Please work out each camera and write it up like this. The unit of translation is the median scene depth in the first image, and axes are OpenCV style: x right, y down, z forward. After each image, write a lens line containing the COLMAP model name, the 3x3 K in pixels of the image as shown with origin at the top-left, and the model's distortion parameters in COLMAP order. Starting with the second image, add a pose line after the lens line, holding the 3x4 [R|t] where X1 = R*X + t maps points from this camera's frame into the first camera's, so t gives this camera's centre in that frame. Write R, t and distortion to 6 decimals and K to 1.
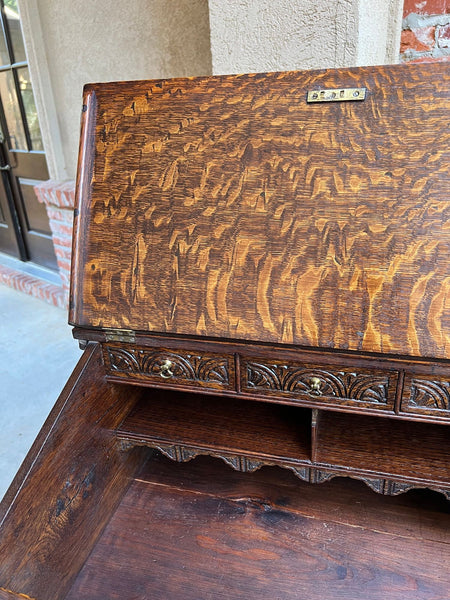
lens RADIAL K [[454.1, 0, 228.7], [0, 454.1, 303.2], [0, 0, 1]] dist [0.038529, -0.044083]
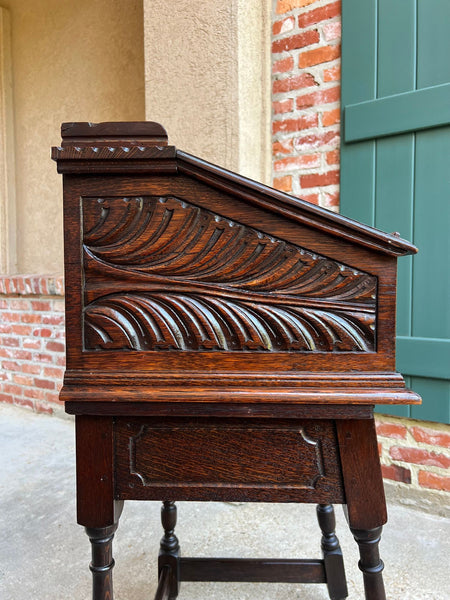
lens RADIAL K [[454.1, 0, 230.3], [0, 454.1, 302.4], [0, 0, 1]] dist [0.038529, -0.044083]
pose [[0.991022, 0.034241, 0.129240, 0.038828], [0.014442, 0.933578, -0.358083, 0.299166], [-0.132916, 0.356735, 0.924702, -0.132403]]
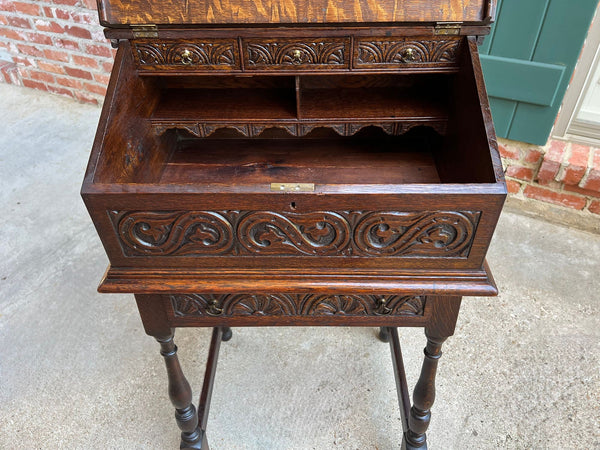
lens RADIAL K [[454.1, 0, 303.3], [0, 454.1, 230.0], [0, 0, 1]] dist [0.038529, -0.044083]
pose [[0.970417, -0.141662, 0.195508, -0.041746], [0.075204, 0.946841, 0.312788, 0.070107], [-0.229425, -0.288832, 0.929484, -0.141023]]
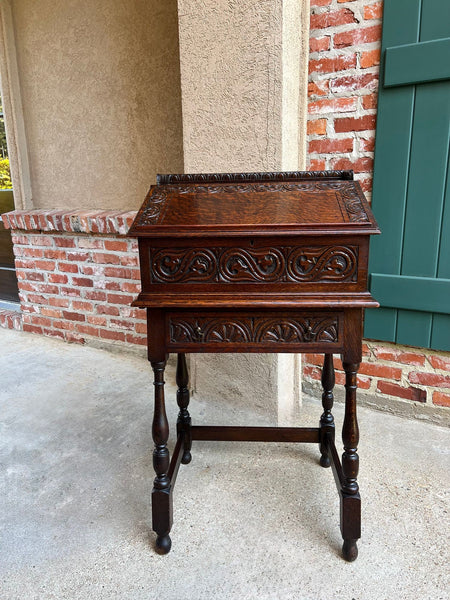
lens RADIAL K [[454.1, 0, 227.5], [0, 454.1, 302.7], [0, 0, 1]] dist [0.038529, -0.044083]
pose [[0.986002, -0.011385, 0.166345, -0.098730], [0.040740, 0.983876, -0.174148, 0.254184], [-0.161681, 0.178487, 0.970568, -0.203070]]
